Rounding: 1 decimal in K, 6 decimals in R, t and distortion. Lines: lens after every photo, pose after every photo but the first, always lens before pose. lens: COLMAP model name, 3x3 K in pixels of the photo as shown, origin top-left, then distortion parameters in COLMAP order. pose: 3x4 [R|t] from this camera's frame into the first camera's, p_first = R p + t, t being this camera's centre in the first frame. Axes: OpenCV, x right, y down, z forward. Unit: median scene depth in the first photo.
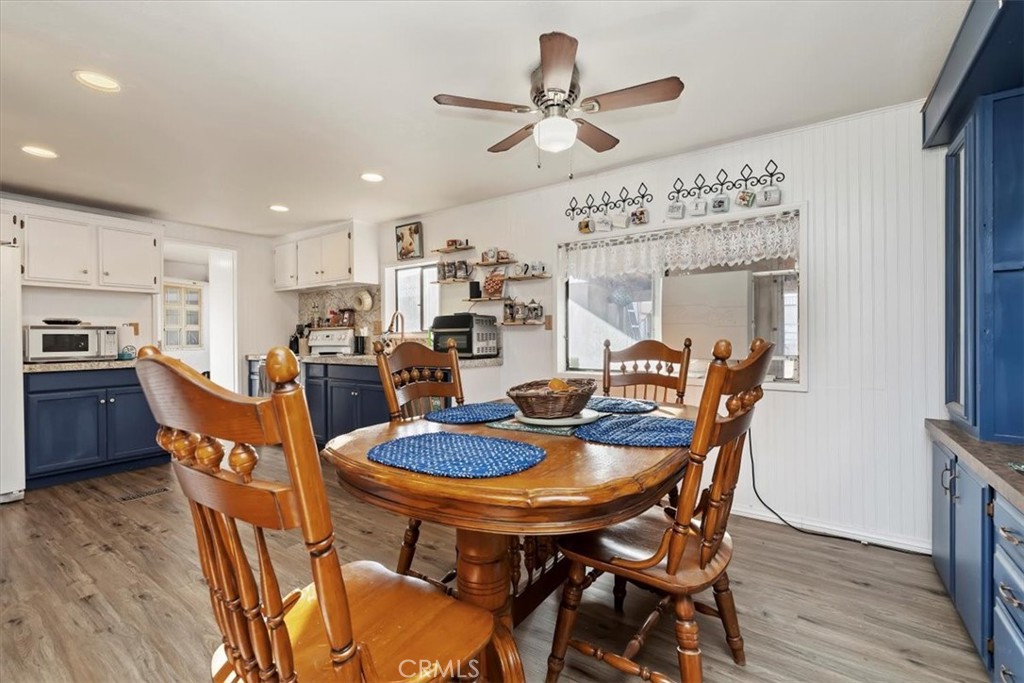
lens RADIAL K [[437.3, 0, 509.5], [0, 437.3, 338.0], [0, 0, 1]] dist [0.003500, -0.000627]
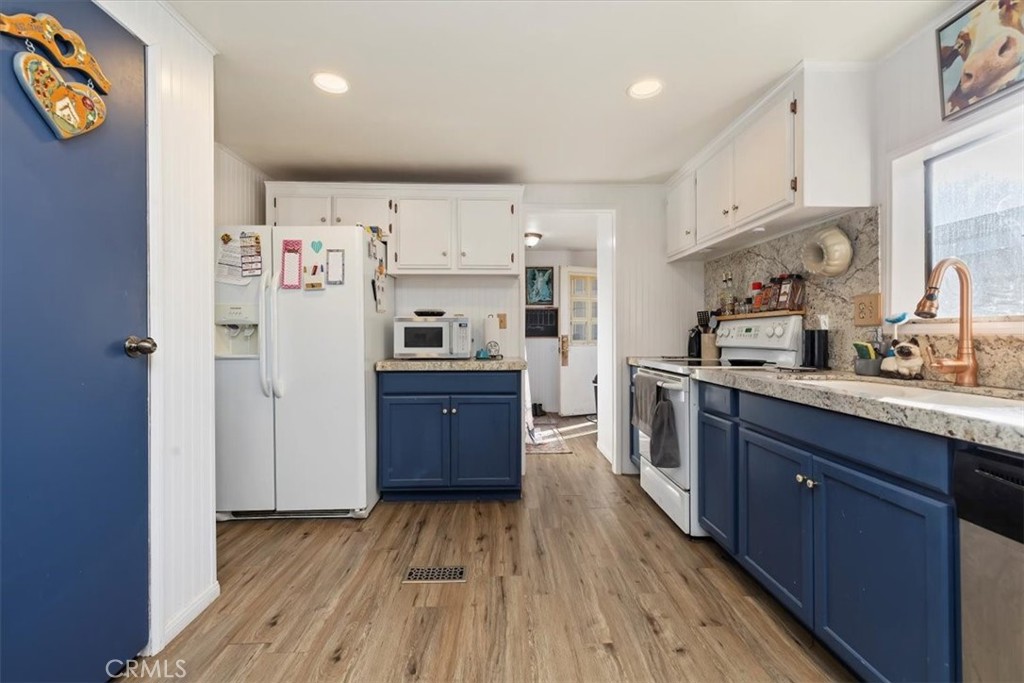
lens RADIAL K [[437.3, 0, 508.3], [0, 437.3, 333.3], [0, 0, 1]] dist [0.003500, -0.000627]
pose [[0.597226, 0.005680, -0.802053, -0.177775], [-0.005222, 0.999981, 0.003194, -0.000091], [0.802056, 0.002281, 0.597244, 0.493047]]
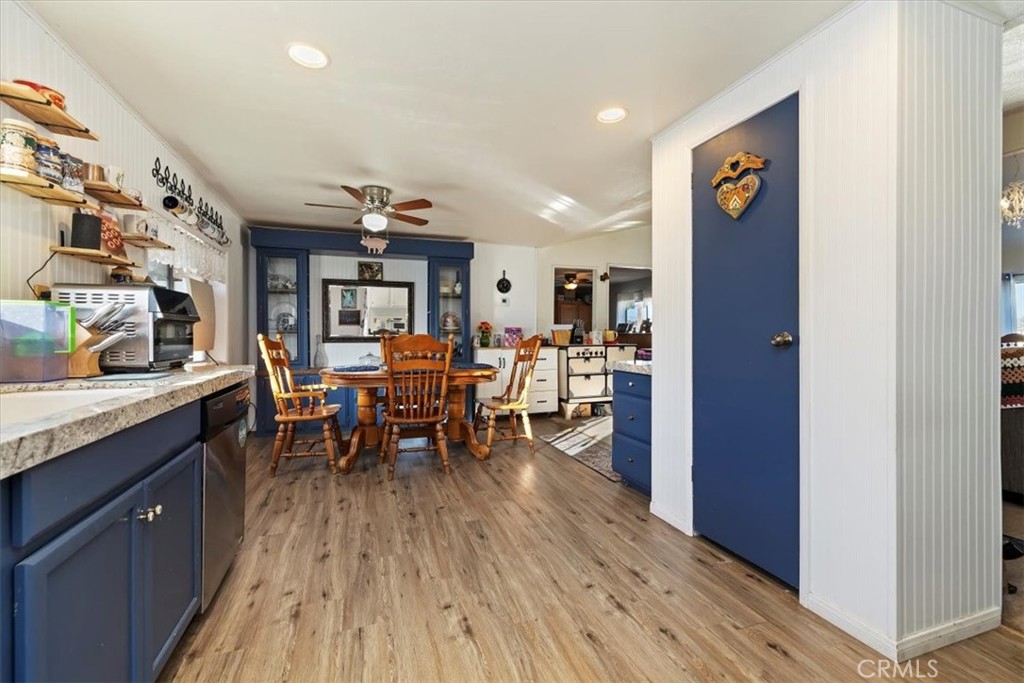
lens RADIAL K [[437.3, 0, 512.9], [0, 437.3, 333.8], [0, 0, 1]] dist [0.003500, -0.000627]
pose [[-0.813414, 0.005158, 0.581662, -0.635115], [0.006257, 0.999980, -0.000117, 0.004422], [-0.581651, 0.003544, -0.813430, 0.955890]]
